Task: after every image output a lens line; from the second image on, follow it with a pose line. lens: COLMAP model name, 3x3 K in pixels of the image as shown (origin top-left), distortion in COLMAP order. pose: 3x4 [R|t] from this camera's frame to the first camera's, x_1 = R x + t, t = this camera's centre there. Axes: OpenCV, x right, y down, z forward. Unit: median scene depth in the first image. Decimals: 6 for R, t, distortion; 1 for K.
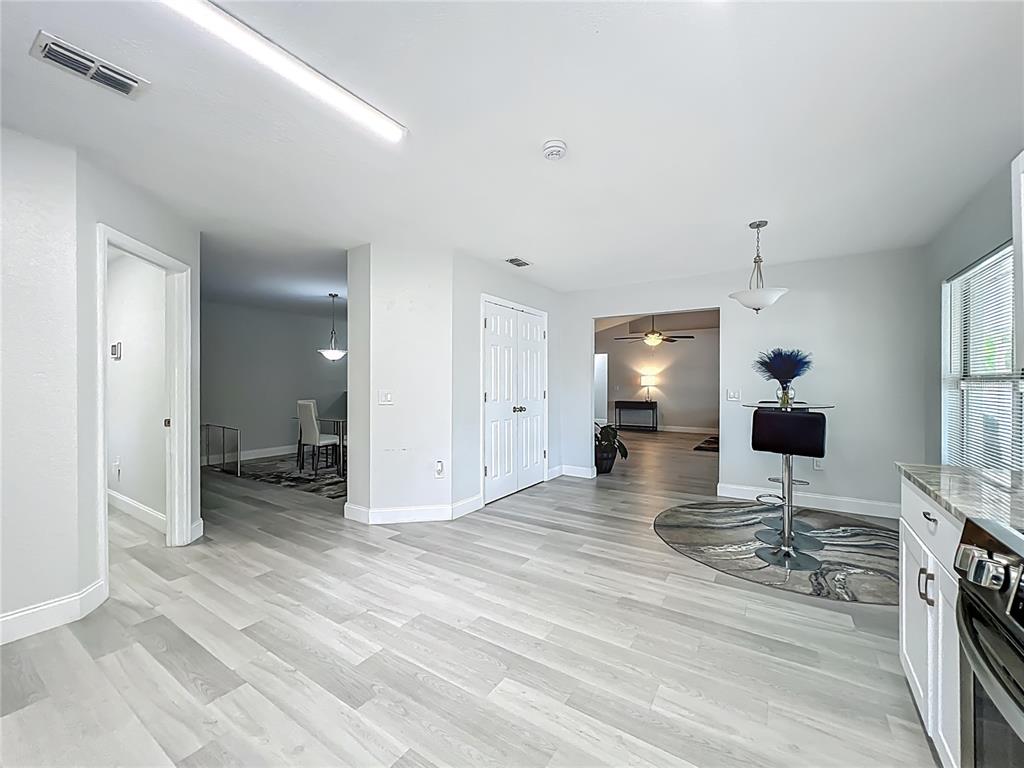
lens RADIAL K [[424.5, 0, 512.0], [0, 424.5, 384.0], [0, 0, 1]] dist [-0.001215, -0.000596]
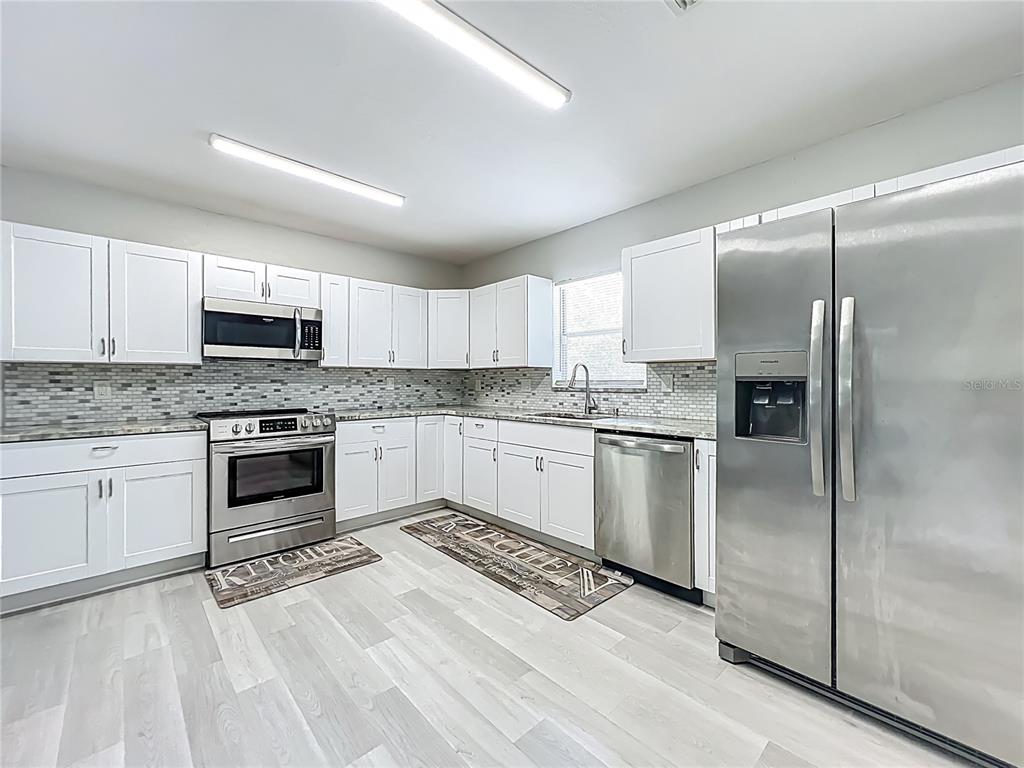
lens RADIAL K [[424.5, 0, 512.0], [0, 424.5, 384.0], [0, 0, 1]] dist [-0.001215, -0.000596]
pose [[-0.971993, 0.000668, 0.235009, -0.530988], [0.001627, 0.999991, 0.003889, 0.021842], [-0.235004, 0.004162, -0.971985, 1.157336]]
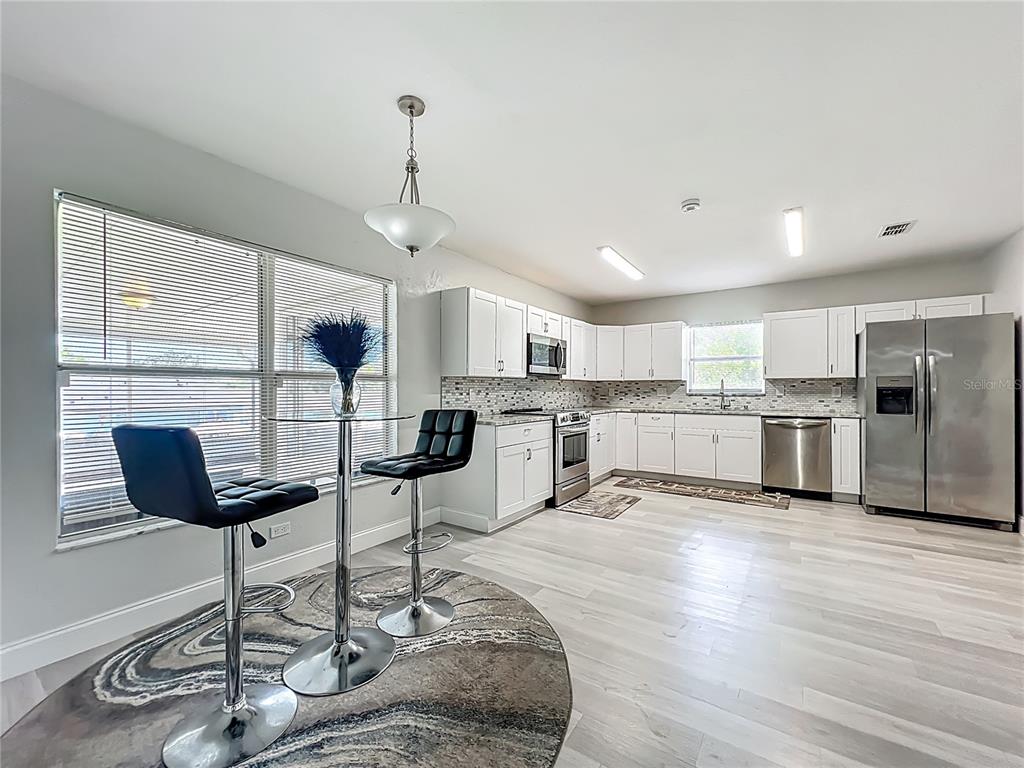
lens RADIAL K [[424.5, 0, 512.0], [0, 424.5, 384.0], [0, 0, 1]] dist [-0.001215, -0.000596]
pose [[-0.999938, 0.000591, 0.011148, 0.530257], [0.000408, 0.999866, -0.016390, 0.025821], [-0.011156, -0.016384, -0.999804, 1.939599]]
